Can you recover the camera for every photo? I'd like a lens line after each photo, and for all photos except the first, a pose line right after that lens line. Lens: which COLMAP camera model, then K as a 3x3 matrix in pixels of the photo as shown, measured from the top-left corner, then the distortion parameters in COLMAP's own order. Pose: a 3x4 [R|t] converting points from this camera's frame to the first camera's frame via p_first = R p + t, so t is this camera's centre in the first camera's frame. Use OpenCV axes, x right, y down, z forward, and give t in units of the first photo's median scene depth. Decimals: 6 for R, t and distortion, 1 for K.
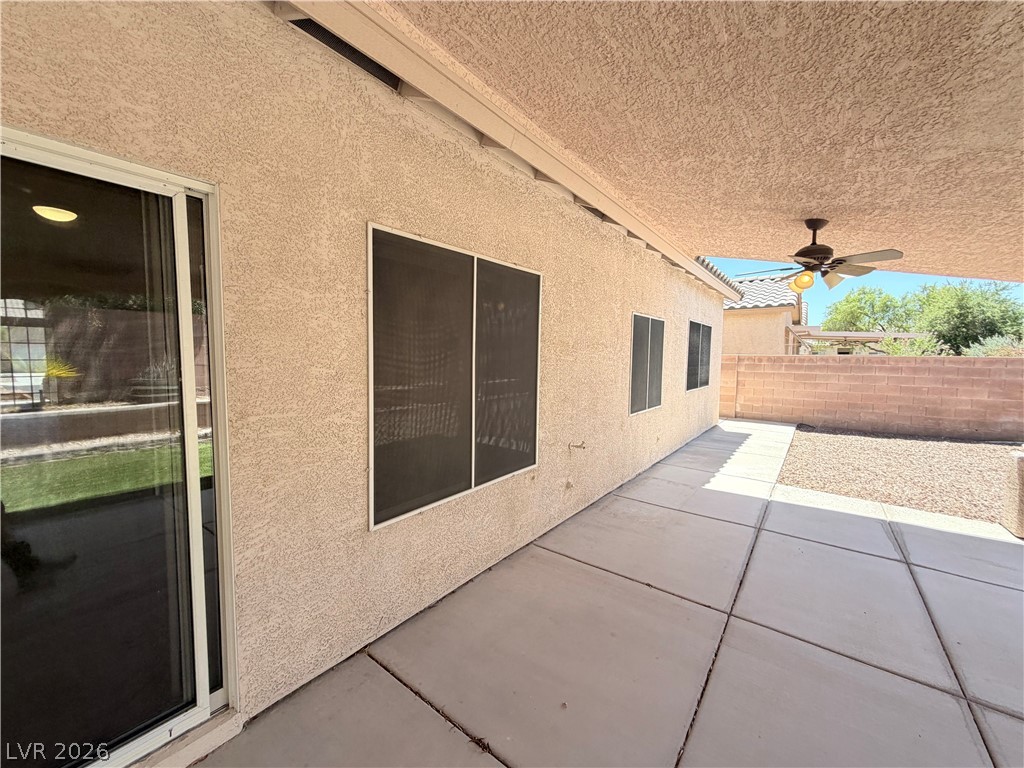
lens RADIAL K [[407.5, 0, 510.7], [0, 407.5, 384.4], [0, 0, 1]] dist [-0.000818, 0.000278]
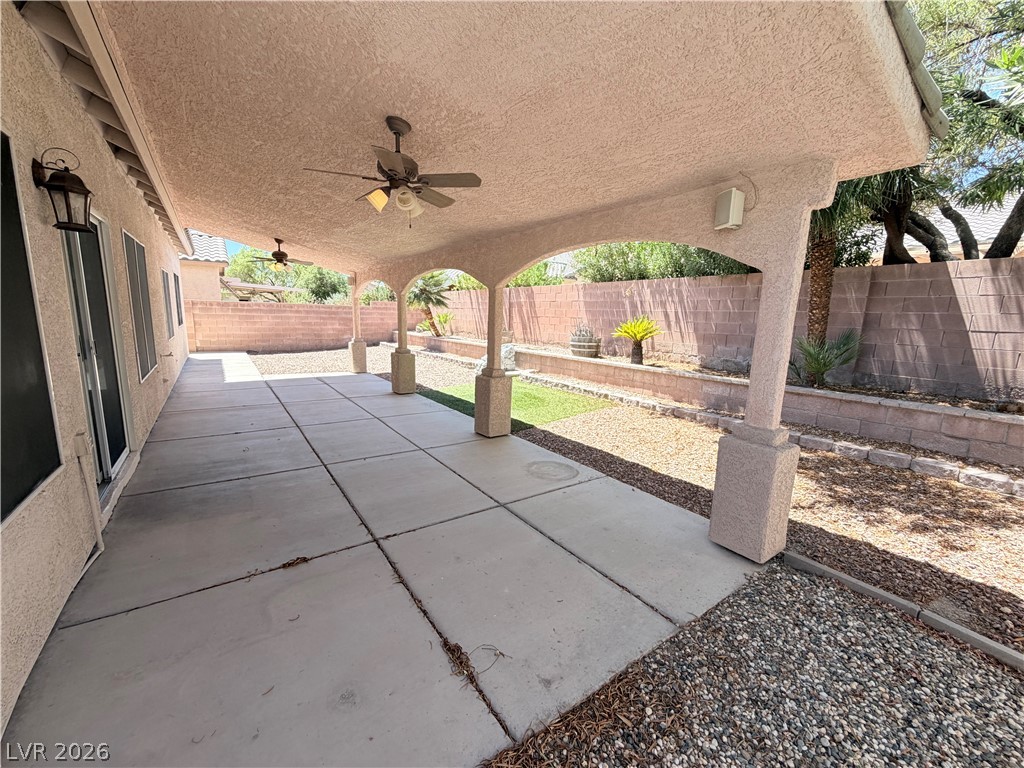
lens RADIAL K [[407.5, 0, 510.7], [0, 407.5, 384.4], [0, 0, 1]] dist [-0.000818, 0.000278]
pose [[0.296747, -0.164837, 0.940622, -0.383670], [0.042464, 0.986293, 0.159444, 0.026328], [-0.954011, -0.007372, 0.299680, -0.306854]]
